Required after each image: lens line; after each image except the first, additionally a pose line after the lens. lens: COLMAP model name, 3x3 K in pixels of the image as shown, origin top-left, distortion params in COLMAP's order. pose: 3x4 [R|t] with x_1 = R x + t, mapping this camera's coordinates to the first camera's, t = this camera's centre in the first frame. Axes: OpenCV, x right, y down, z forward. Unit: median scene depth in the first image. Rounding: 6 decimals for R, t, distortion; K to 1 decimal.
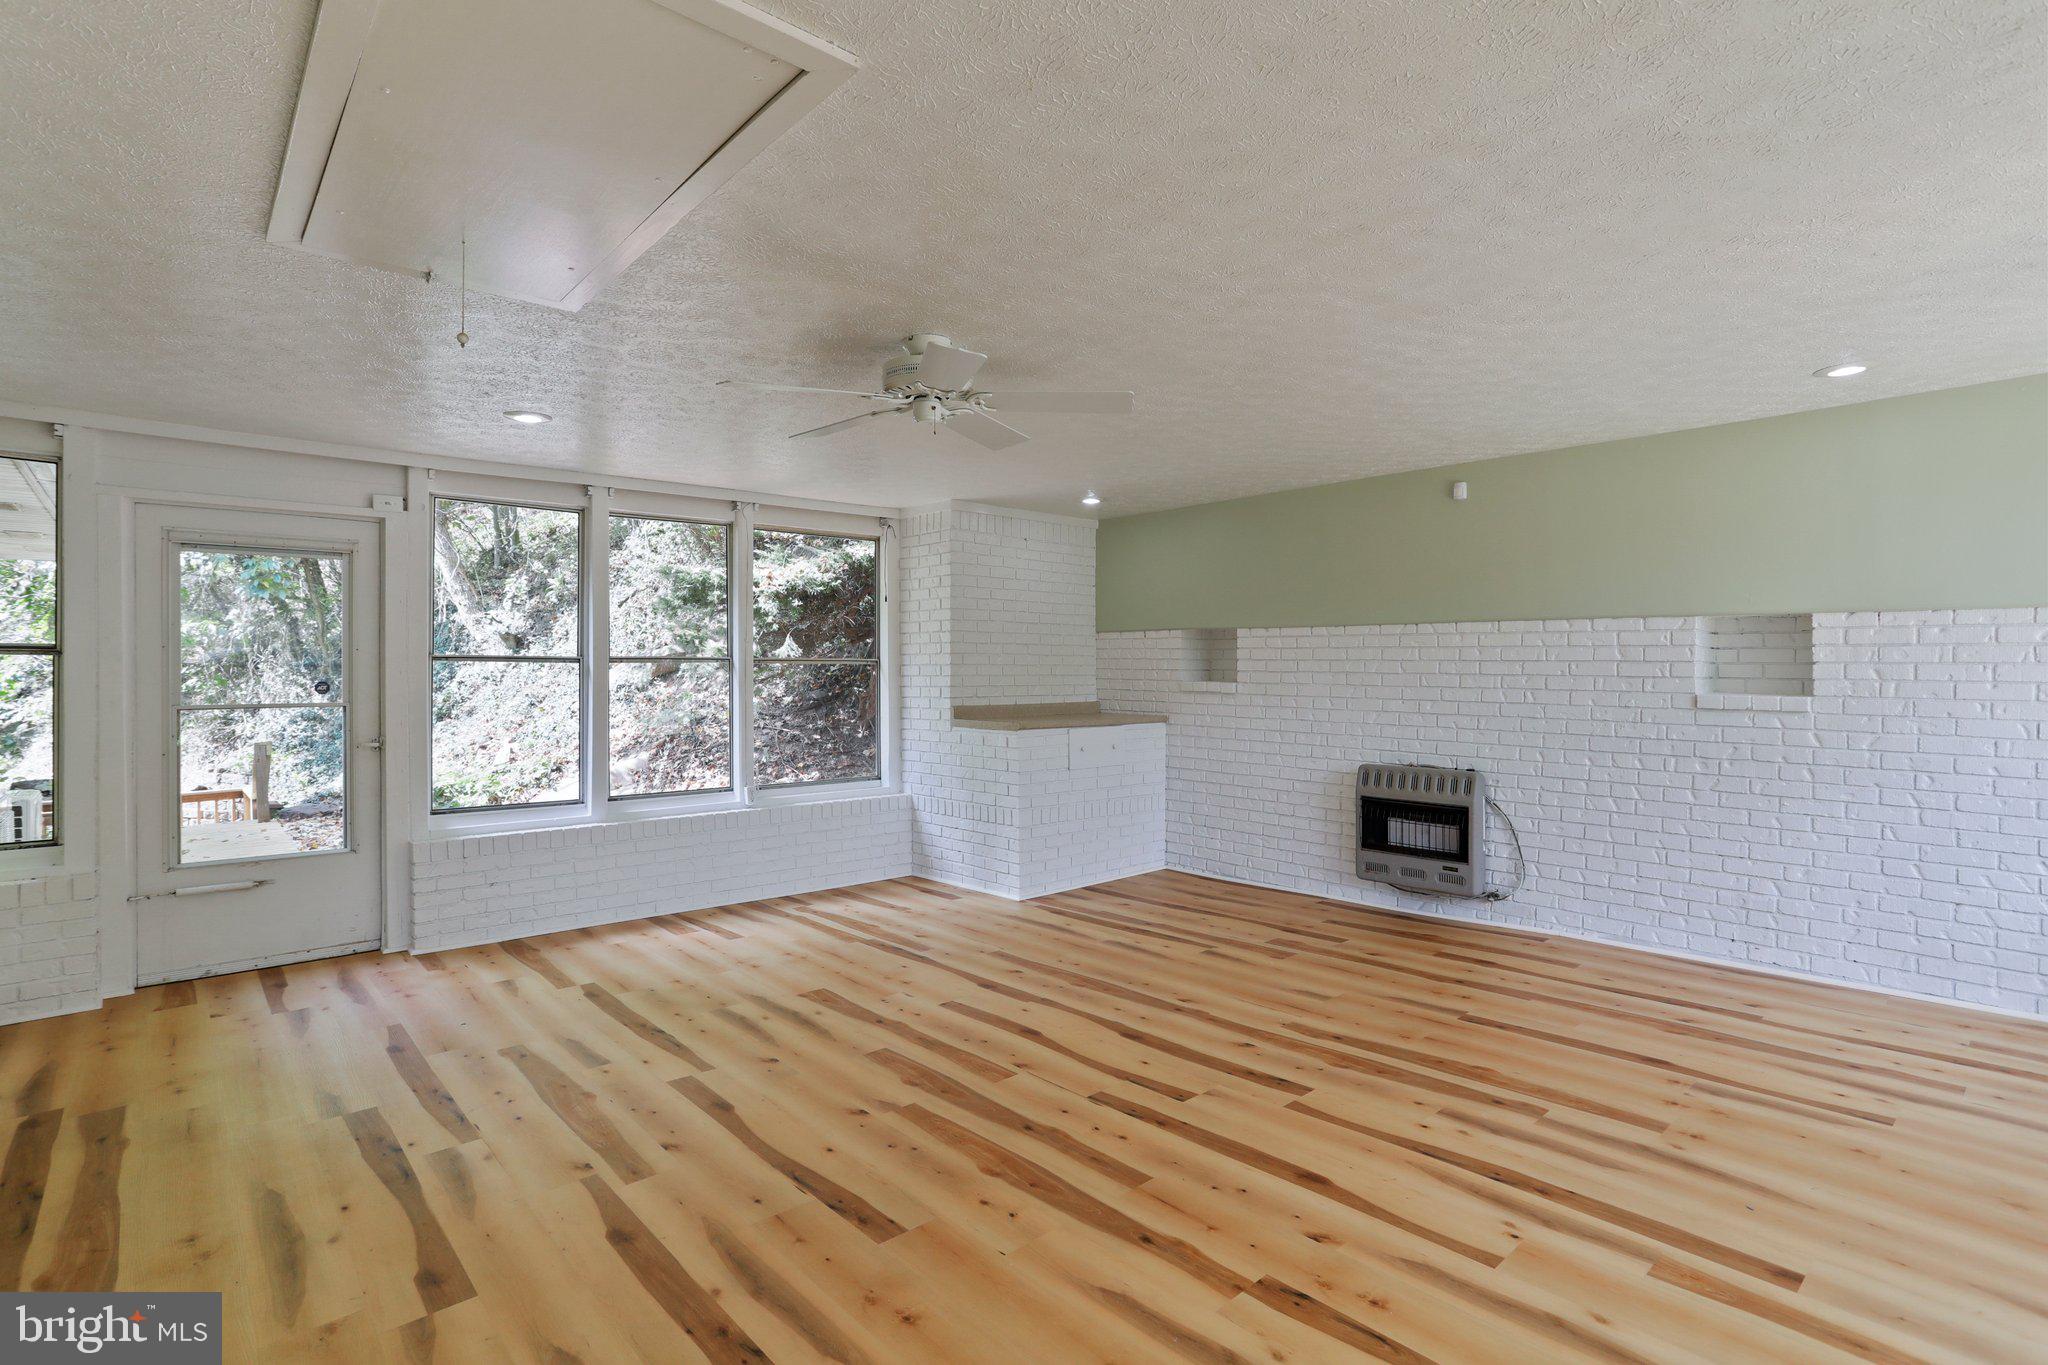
lens RADIAL K [[990.9, 0, 1029.8], [0, 990.9, 677.1], [0, 0, 1]] dist [-0.046138, 0.016243]
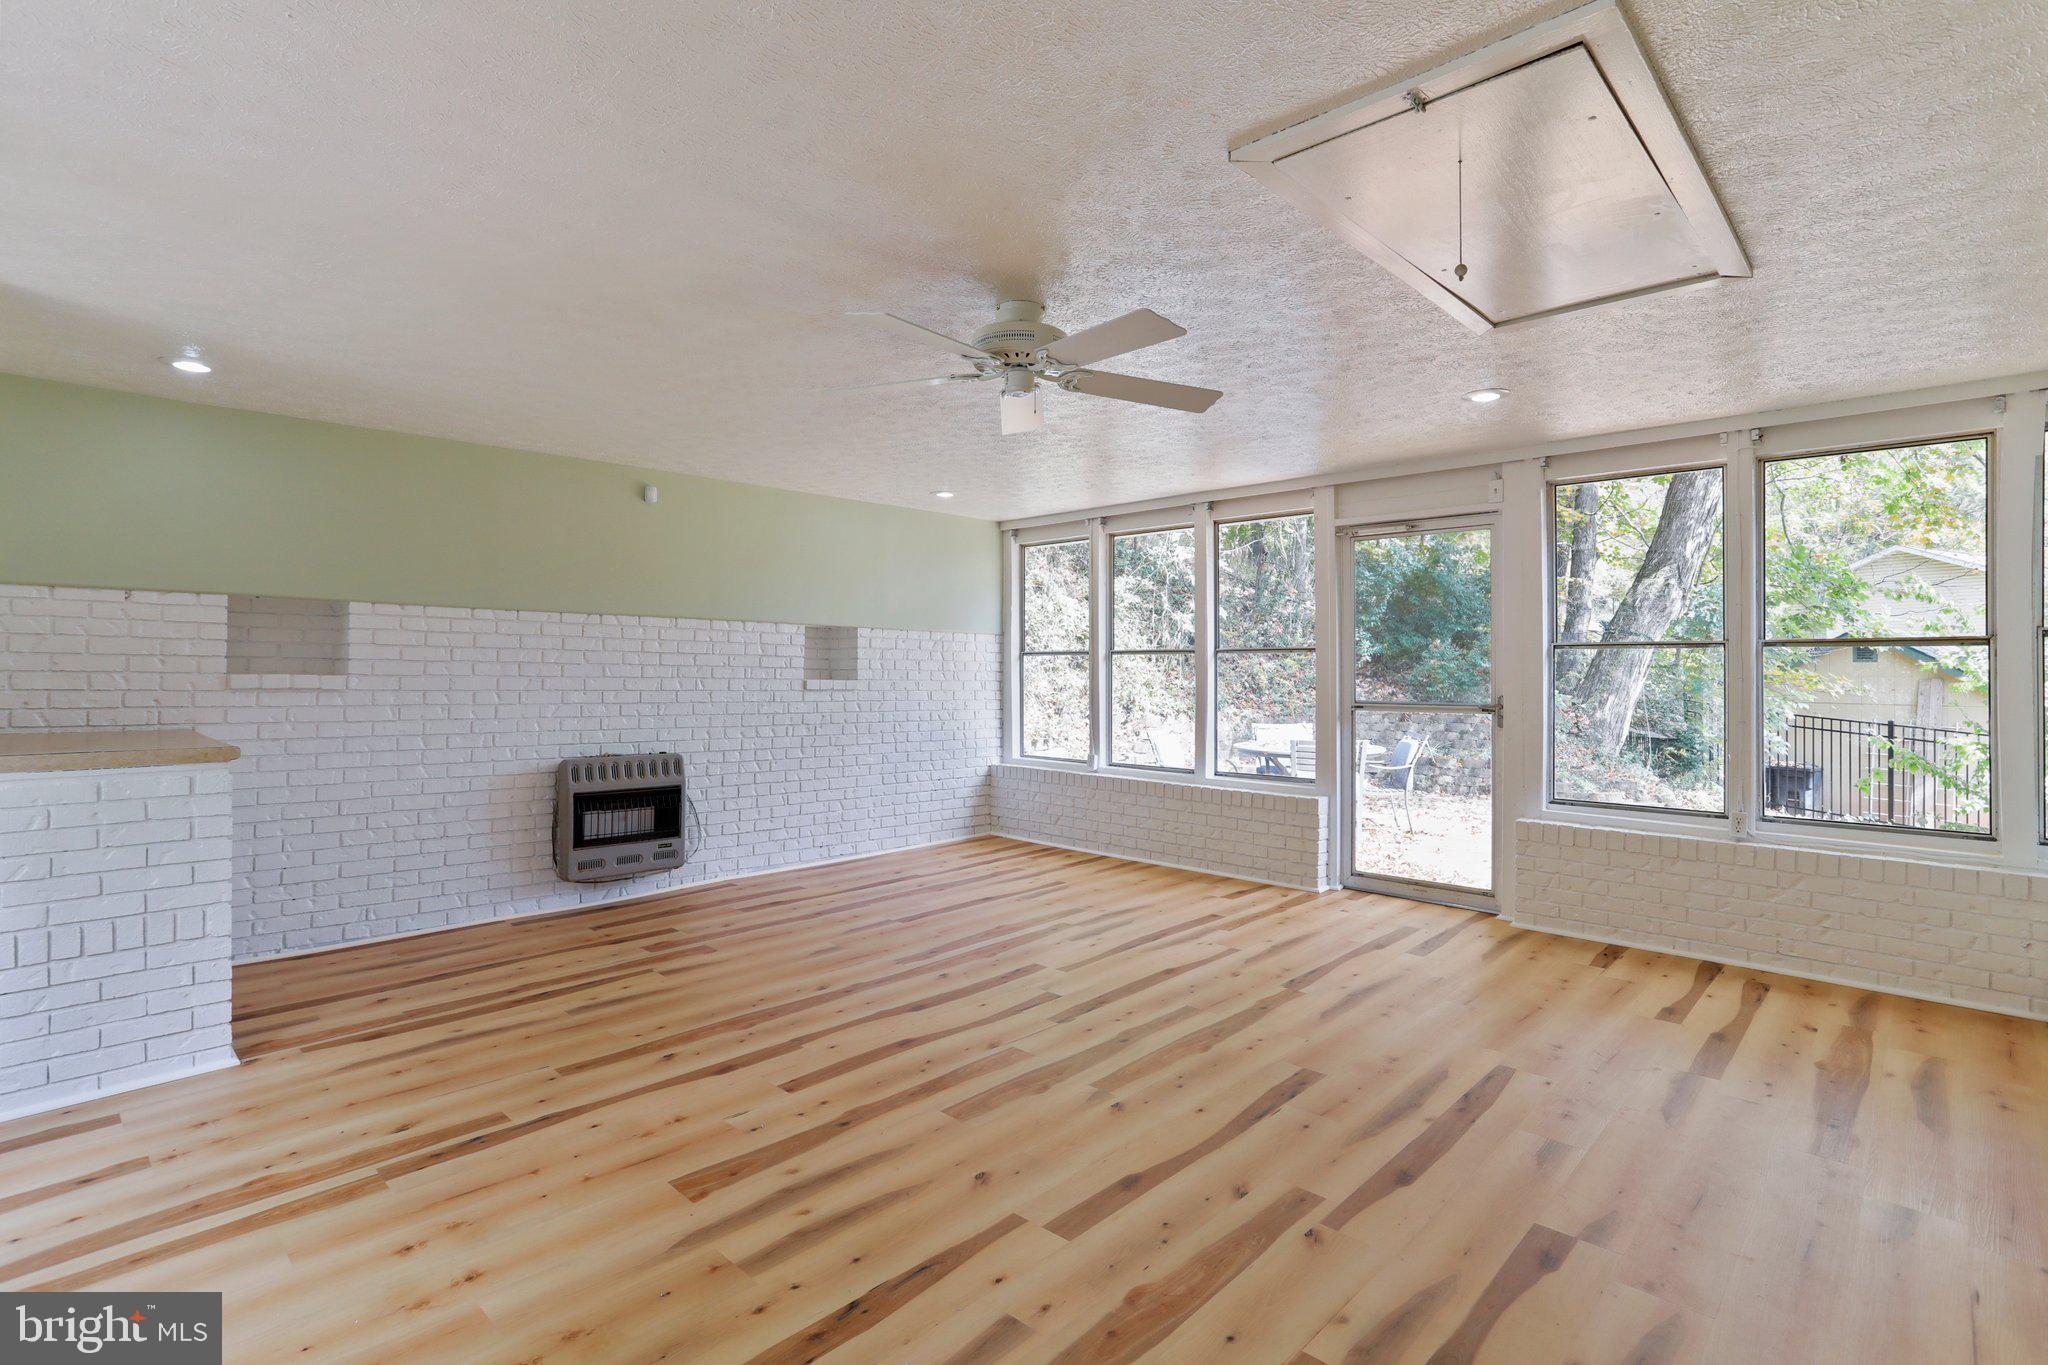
lens RADIAL K [[990.9, 0, 1011.1], [0, 990.9, 671.5], [0, 0, 1]] dist [-0.046138, 0.016243]
pose [[-0.063287, -0.000128, 0.997995, -0.833776], [0.002206, 0.999998, 0.000268, 0.005977], [-0.997993, 0.002219, -0.063287, 0.849266]]
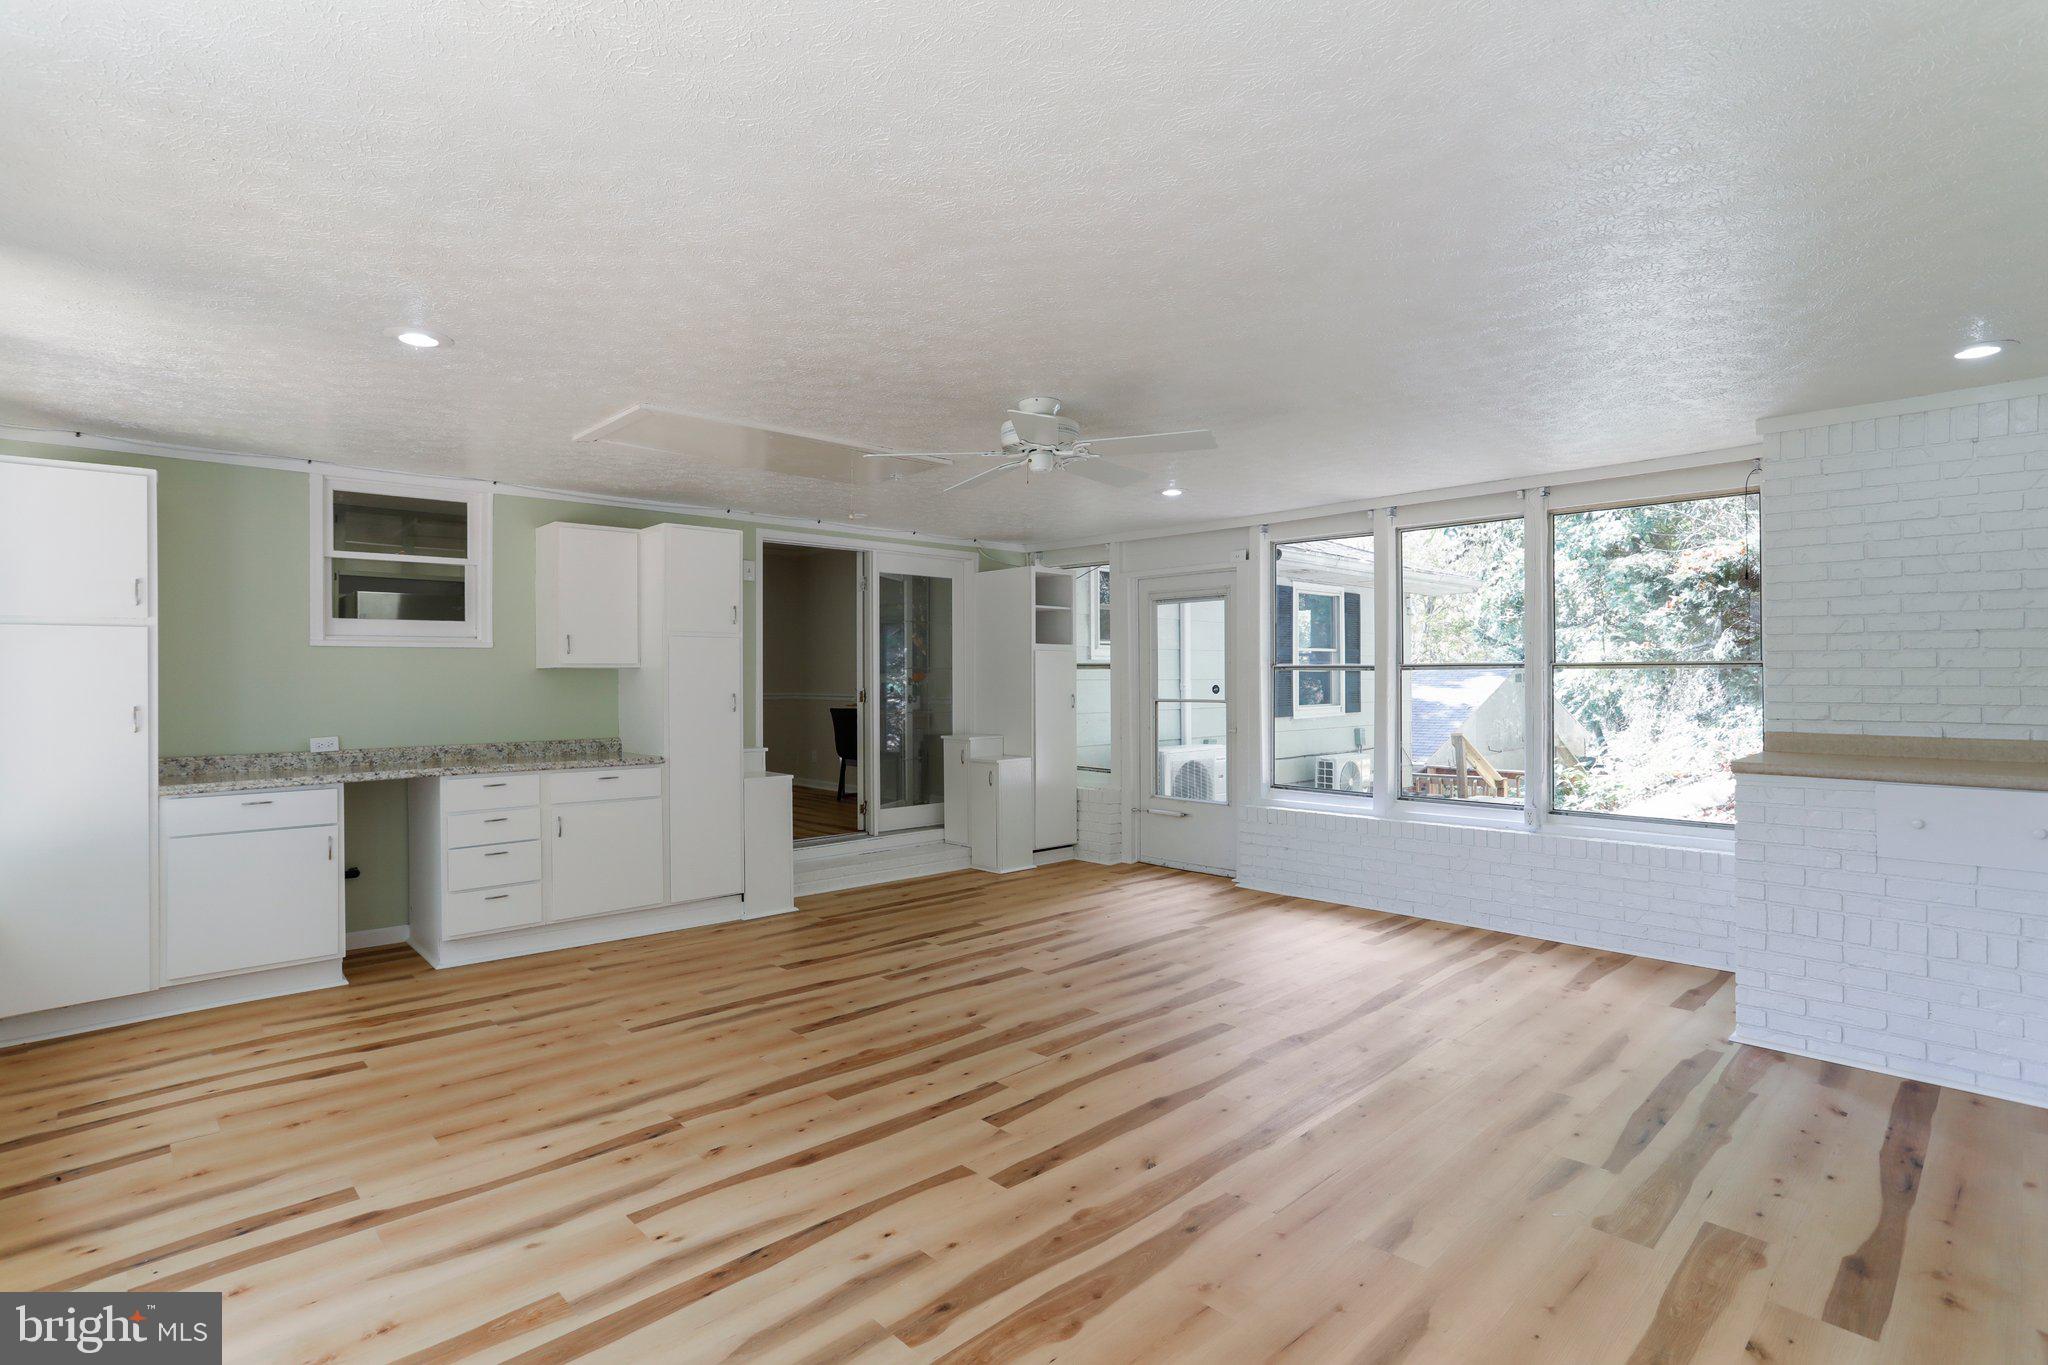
lens RADIAL K [[990.9, 0, 1013.2], [0, 990.9, 686.8], [0, 0, 1]] dist [-0.046138, 0.016243]
pose [[0.022855, 0.008994, -0.999698, 0.851309], [0.001240, 0.999959, 0.009025, -0.011295], [0.999738, -0.001446, 0.022843, 0.747596]]
